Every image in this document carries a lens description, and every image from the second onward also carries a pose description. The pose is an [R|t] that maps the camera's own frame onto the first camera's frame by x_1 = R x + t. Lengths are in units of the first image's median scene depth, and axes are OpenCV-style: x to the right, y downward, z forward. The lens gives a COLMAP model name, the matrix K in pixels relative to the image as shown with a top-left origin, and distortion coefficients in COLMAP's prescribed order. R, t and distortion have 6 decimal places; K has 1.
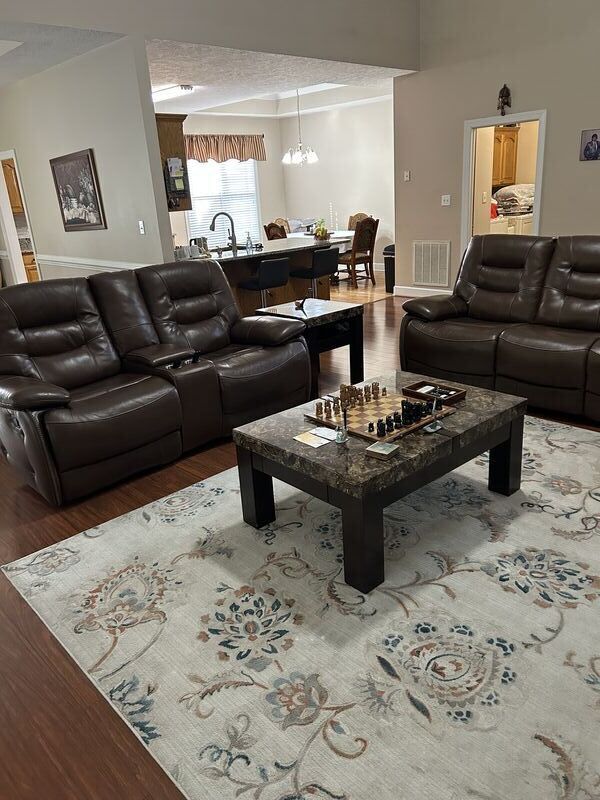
lens RADIAL K [[600.9, 0, 298.9], [0, 600.9, 400.7], [0, 0, 1]] dist [0.010267, -0.008538]
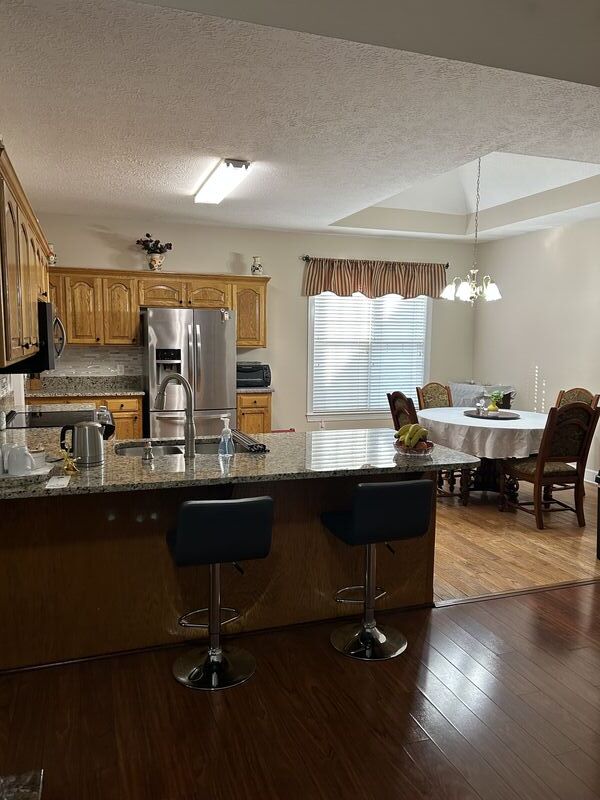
lens RADIAL K [[600.9, 0, 299.2], [0, 600.9, 397.6], [0, 0, 1]] dist [0.010267, -0.008538]
pose [[0.902776, 0.107530, -0.416452, 0.098518], [-0.202248, 0.960651, -0.190384, -0.136983], [0.379592, 0.256100, 0.889001, 0.385198]]
